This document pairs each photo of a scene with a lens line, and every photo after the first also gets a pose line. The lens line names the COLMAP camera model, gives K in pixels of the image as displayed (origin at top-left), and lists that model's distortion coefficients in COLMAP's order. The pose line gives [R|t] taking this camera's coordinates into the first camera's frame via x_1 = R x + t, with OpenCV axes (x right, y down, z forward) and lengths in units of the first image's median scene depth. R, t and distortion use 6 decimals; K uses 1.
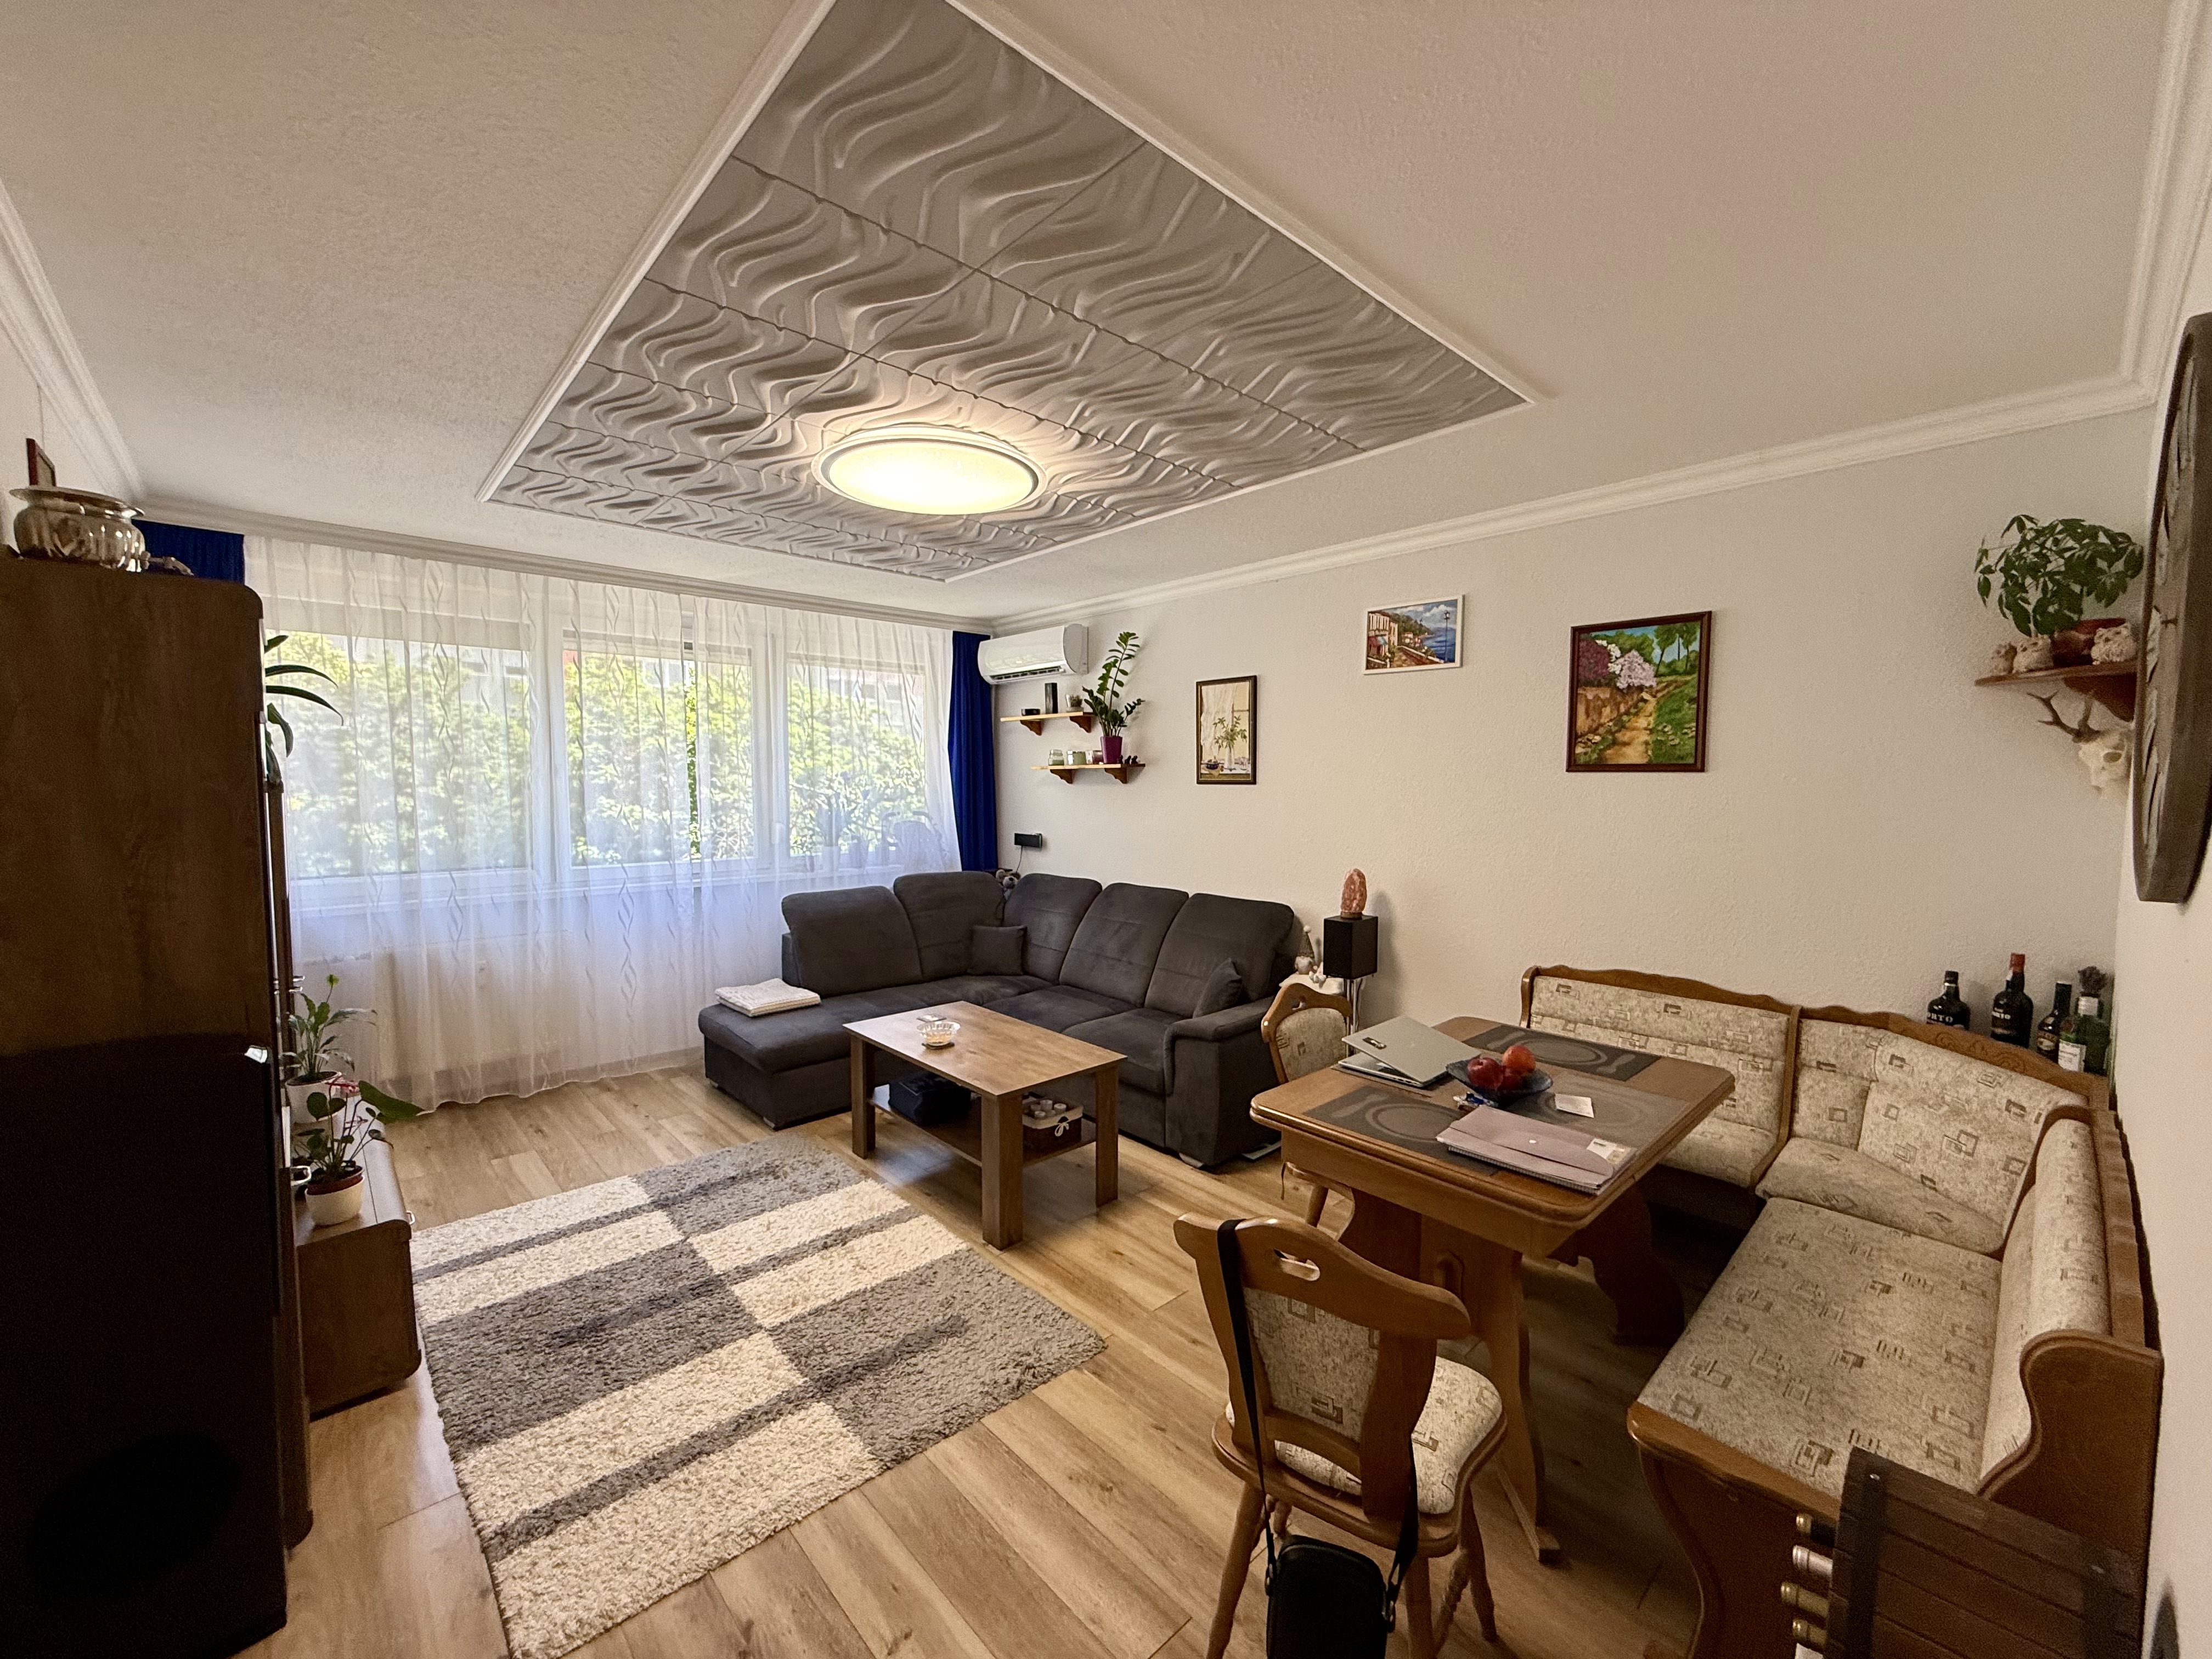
lens RADIAL K [[879.9, 0, 1104.1], [0, 879.9, 833.6], [0, 0, 1]] dist [0.000606, 0.000097]
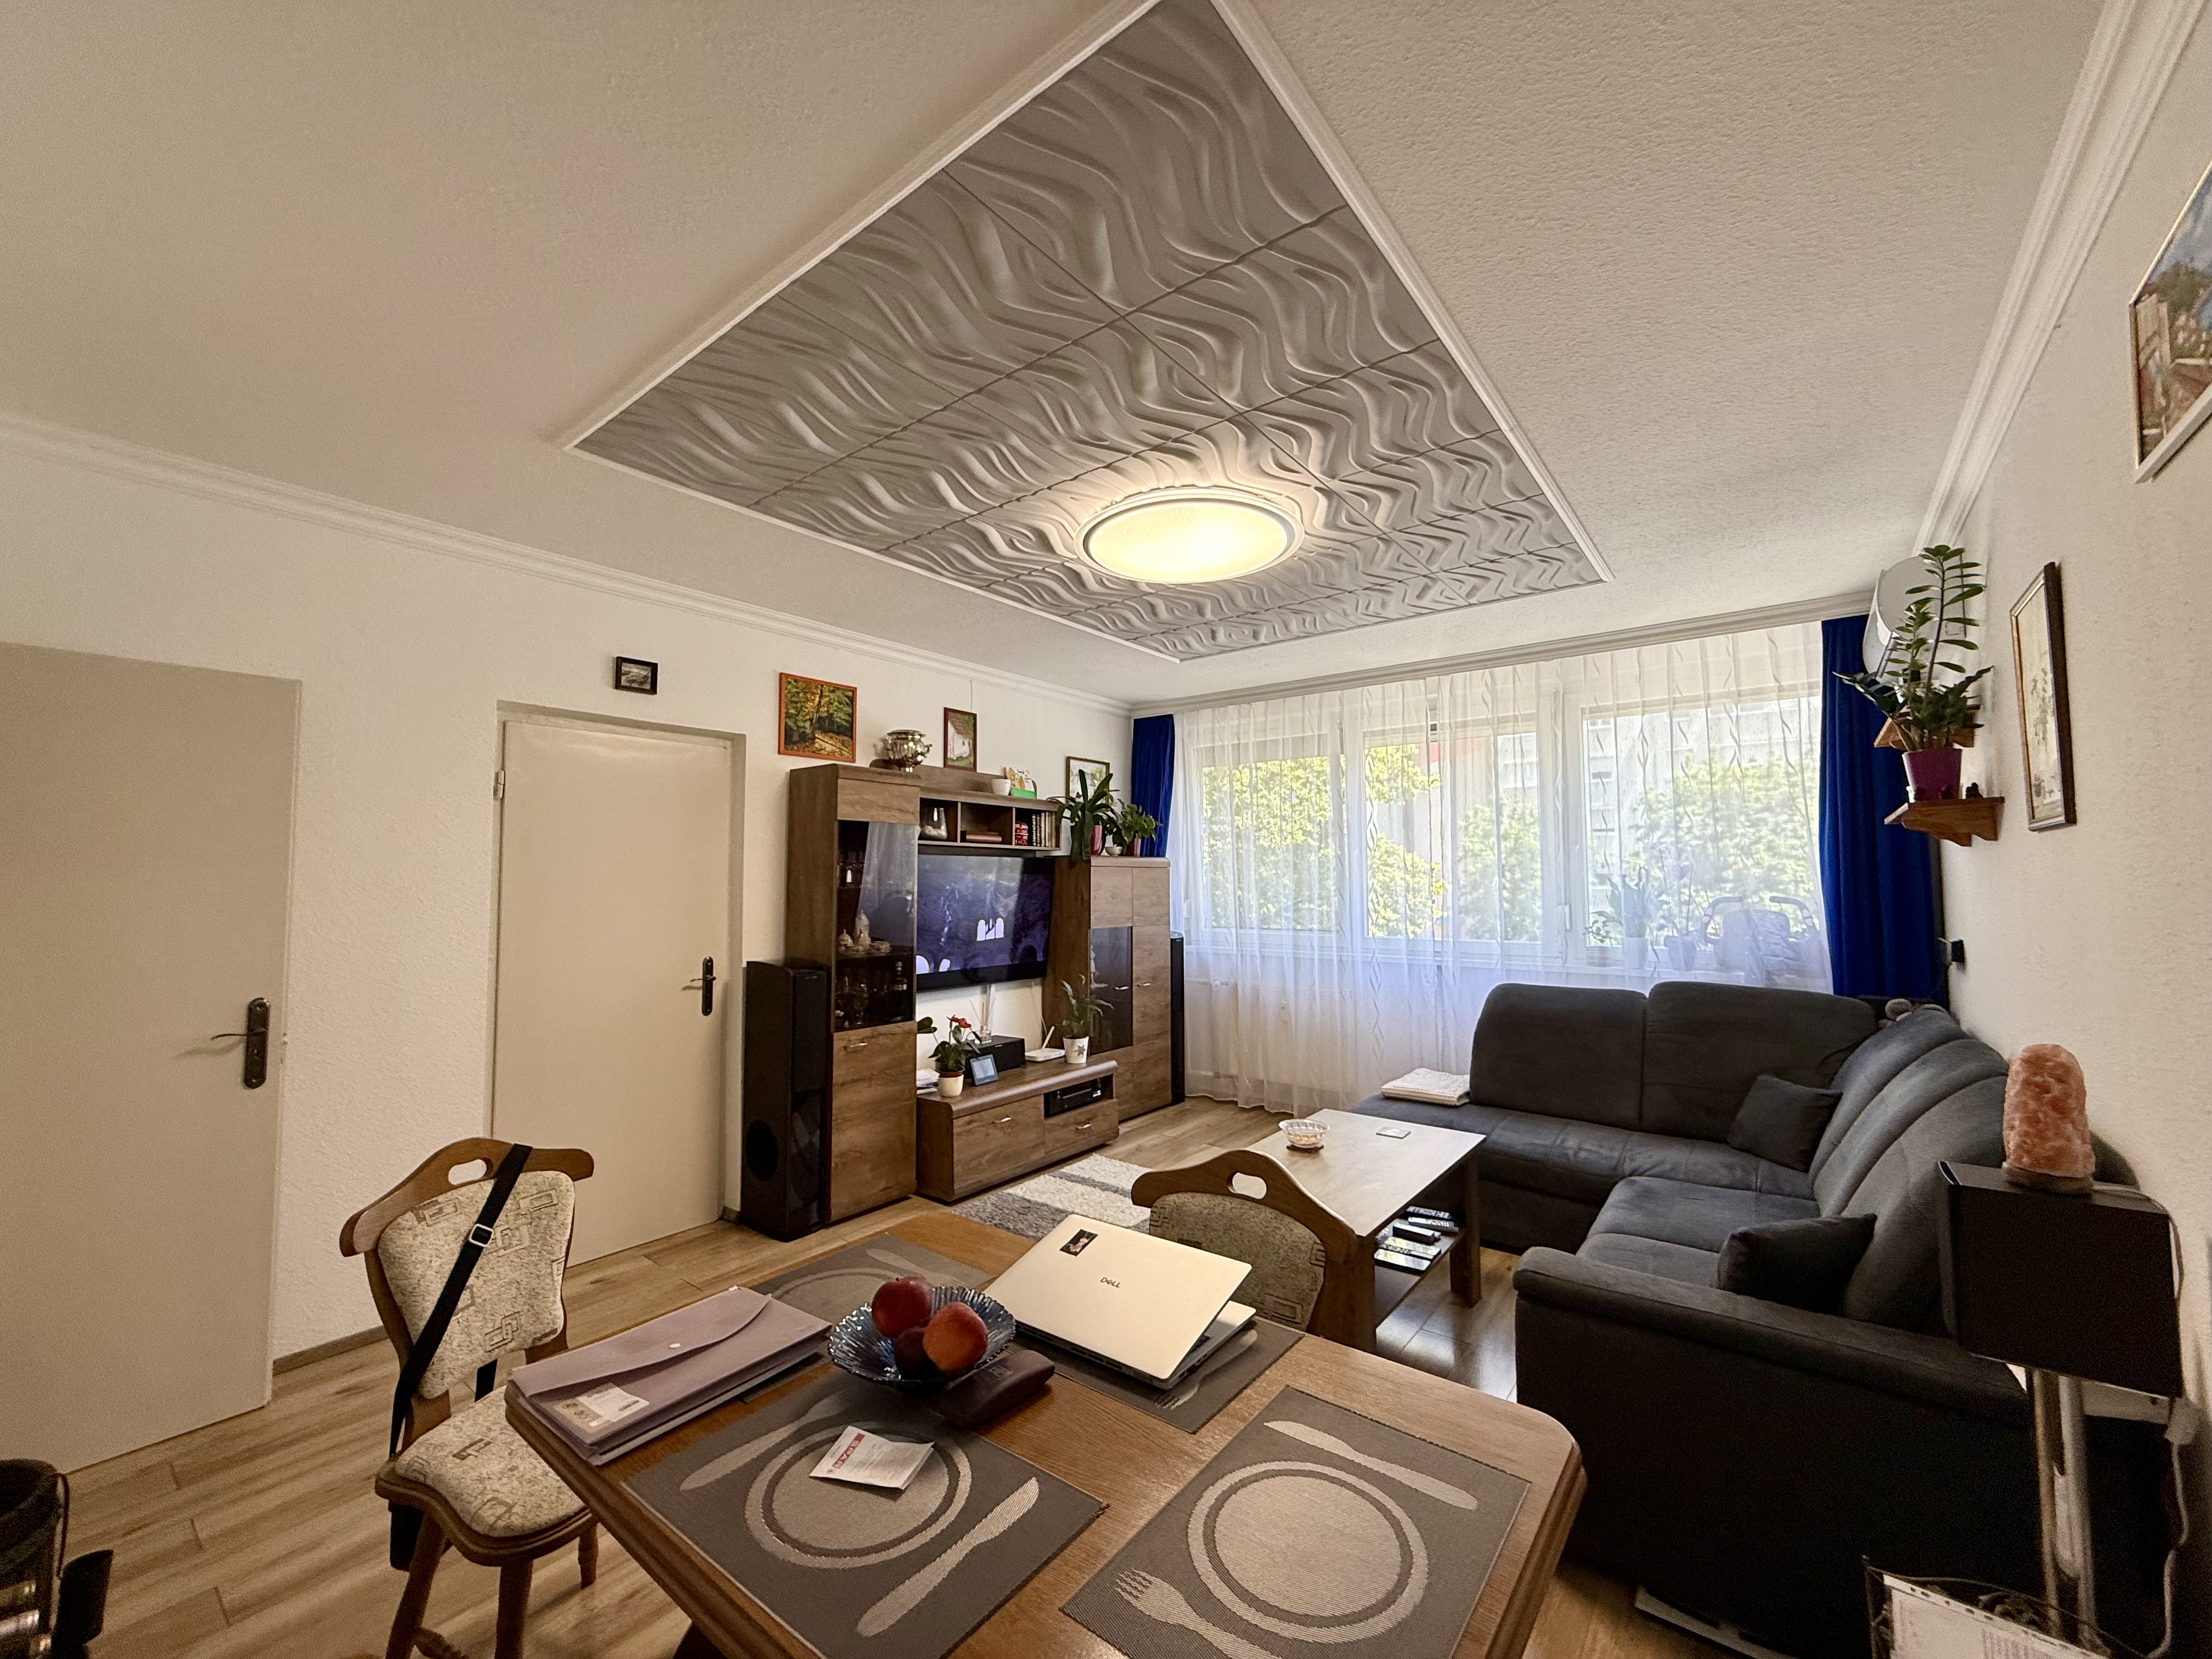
lens RADIAL K [[879.9, 0, 1104.1], [0, 879.9, 833.6], [0, 0, 1]] dist [0.000606, 0.000097]
pose [[0.157528, -0.055466, -0.985956, 0.570825], [-0.057630, 0.996203, -0.065250, 0.001486], [0.985832, 0.067099, 0.153733, 0.569161]]
